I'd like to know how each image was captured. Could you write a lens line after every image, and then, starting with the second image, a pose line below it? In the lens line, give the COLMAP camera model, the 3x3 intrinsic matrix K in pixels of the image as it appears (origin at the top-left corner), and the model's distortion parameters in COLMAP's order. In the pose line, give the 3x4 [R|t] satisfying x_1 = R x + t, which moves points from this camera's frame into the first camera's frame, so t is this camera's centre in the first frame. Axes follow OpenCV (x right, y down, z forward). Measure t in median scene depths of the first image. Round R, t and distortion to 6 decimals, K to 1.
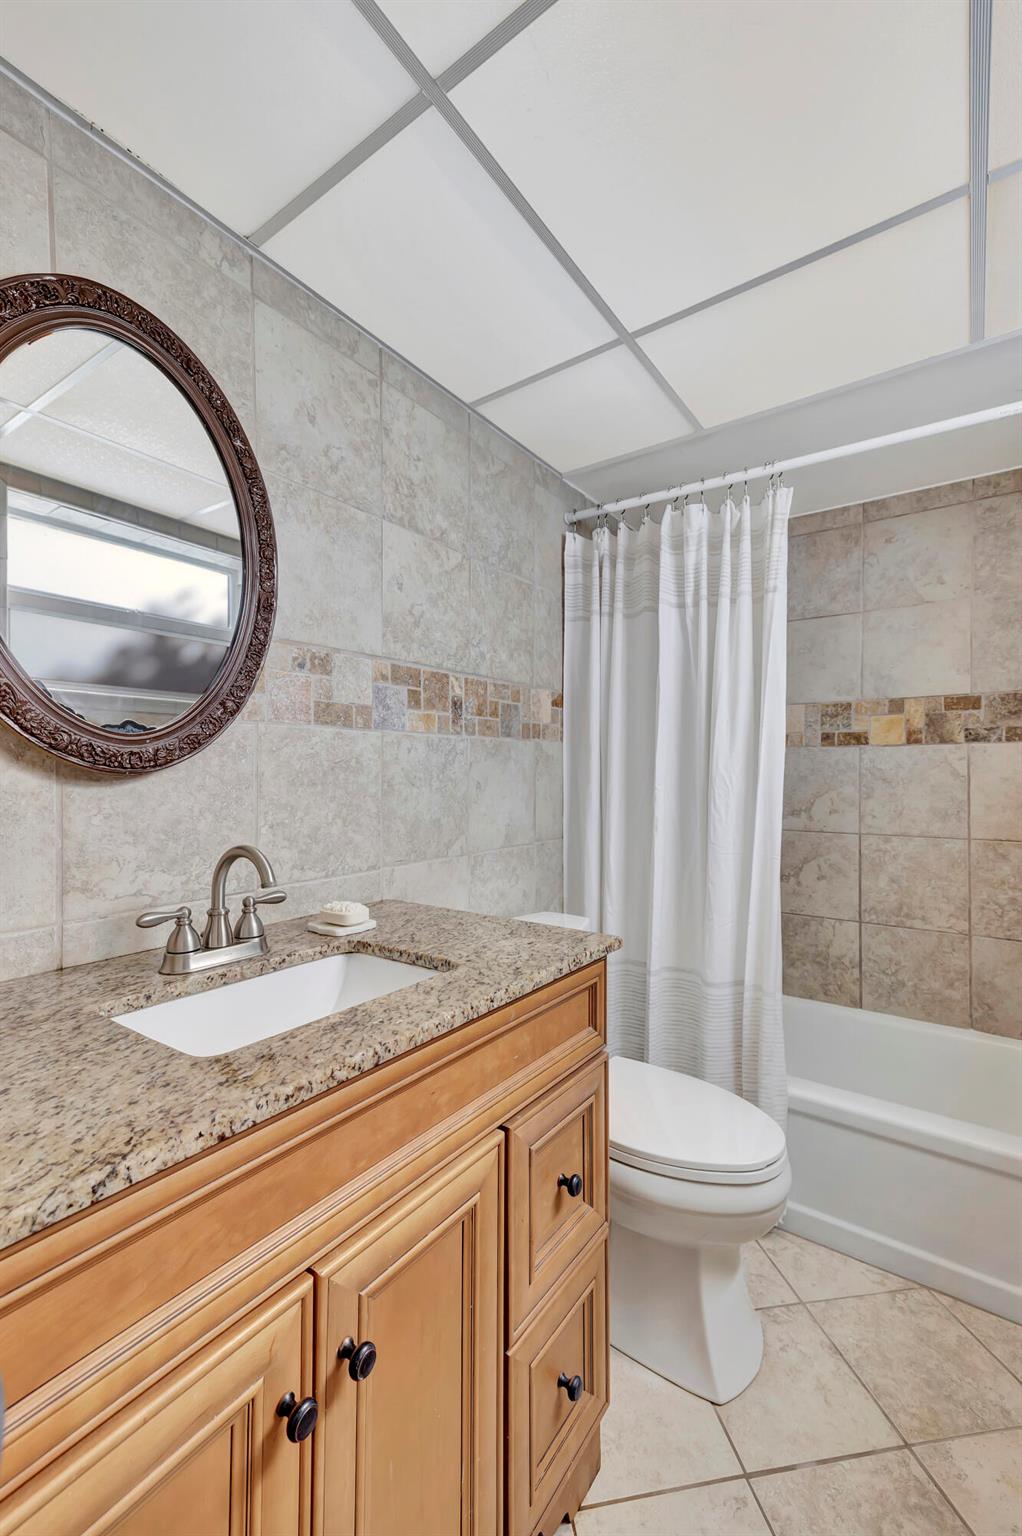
lens RADIAL K [[644.4, 0, 514.5], [0, 644.4, 770.4], [0, 0, 1]] dist [0.000076, 0.000551]
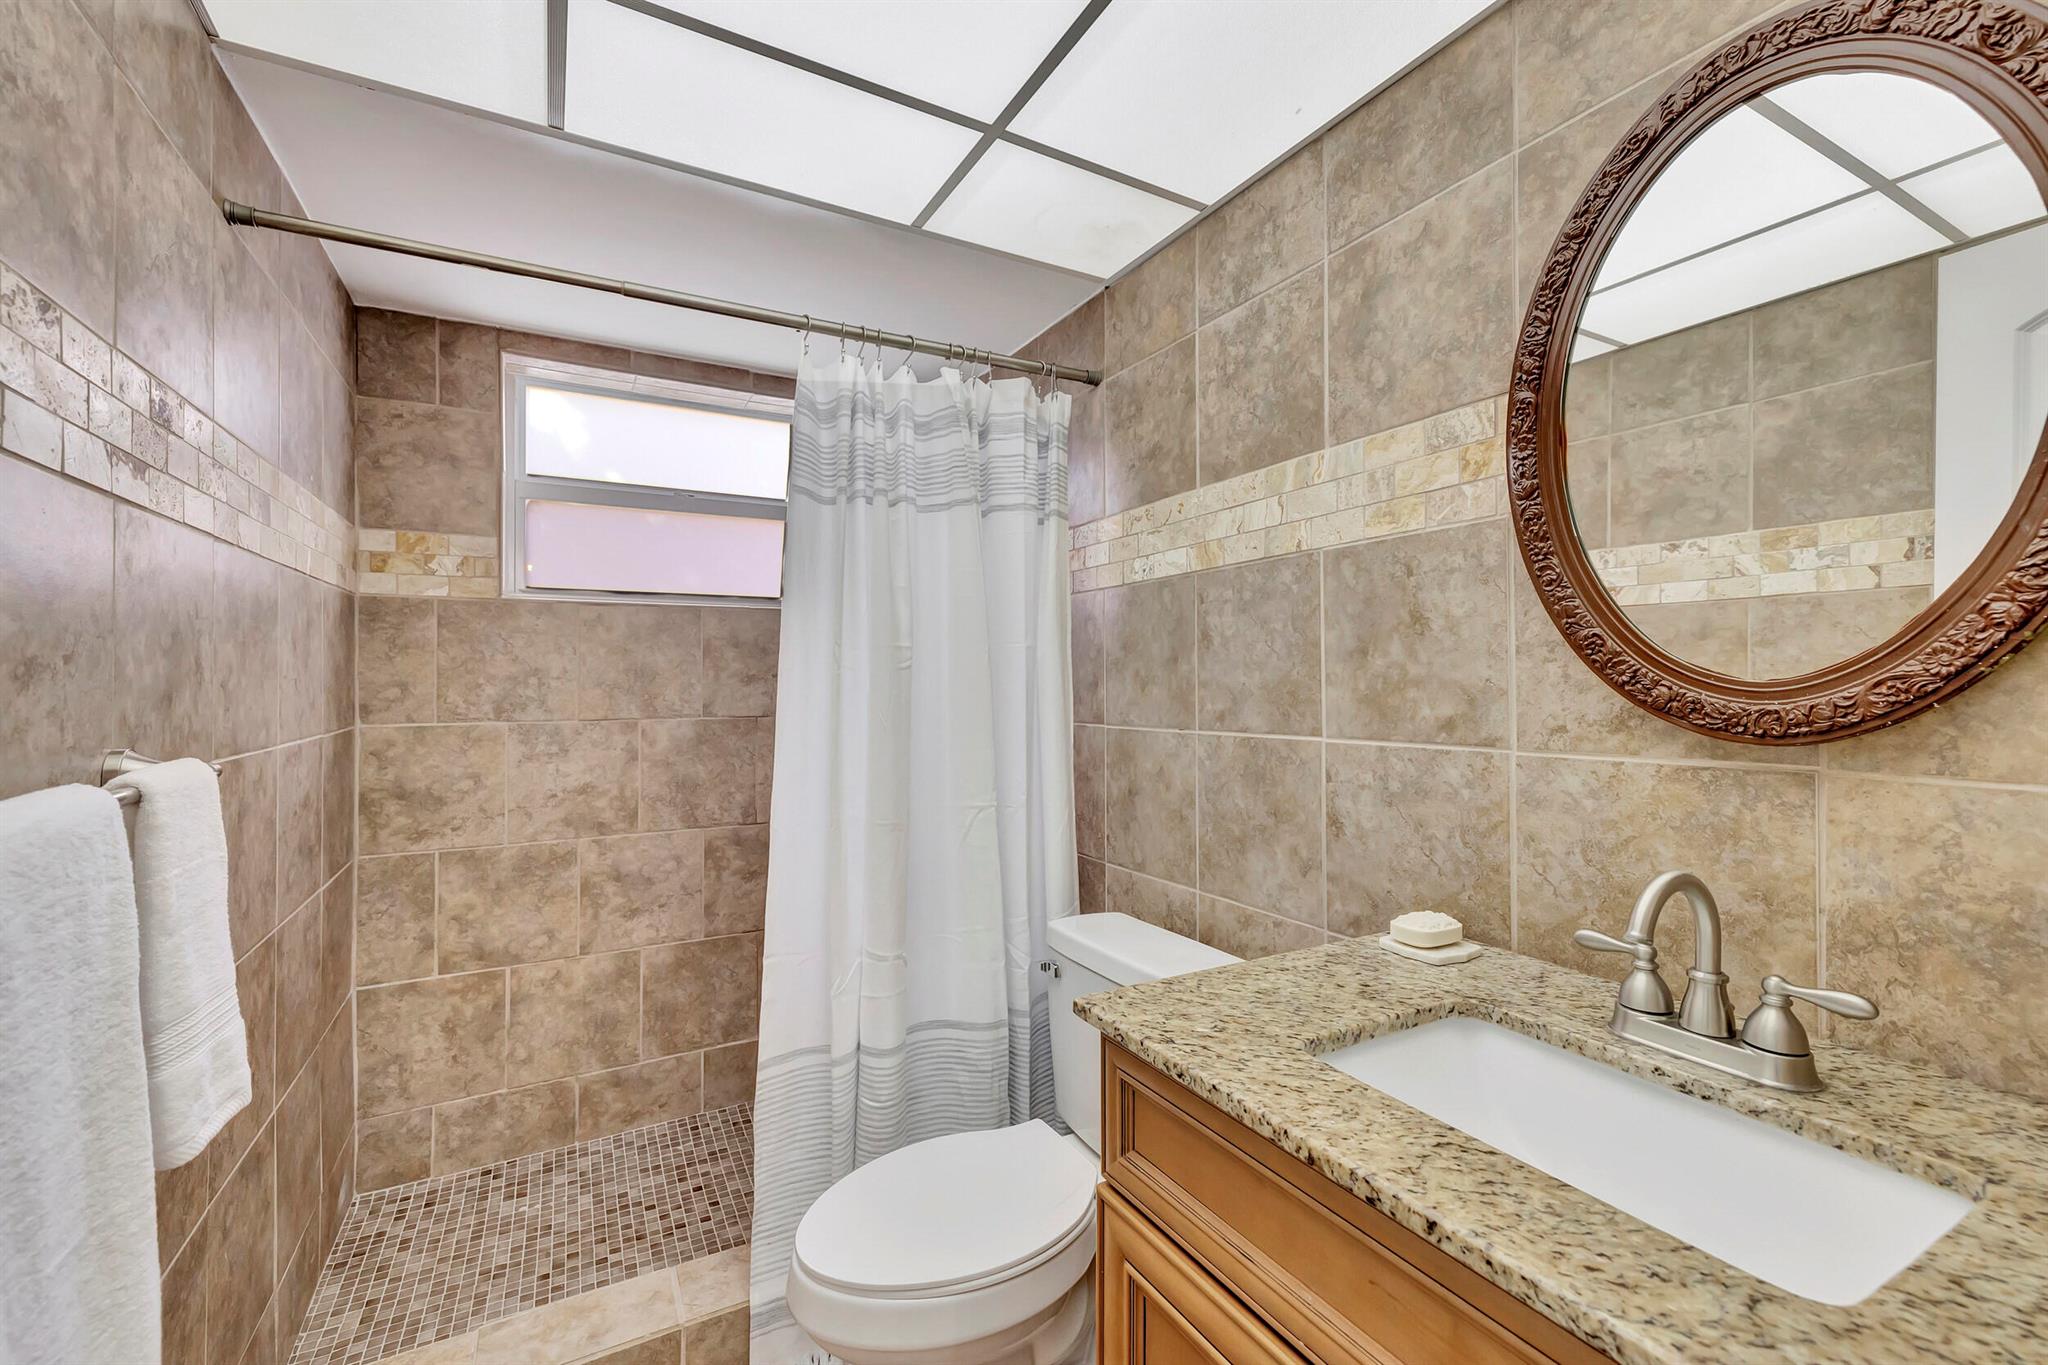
lens RADIAL K [[842.4, 0, 1013.8], [0, 842.4, 677.6], [0, 0, 1]] dist [-0.017467, 0.000899]
pose [[-0.438450, -0.009511, -0.898705, 0.564374], [0.007246, 0.999874, -0.014116, -0.062879], [0.898726, -0.012701, -0.438326, 0.764351]]
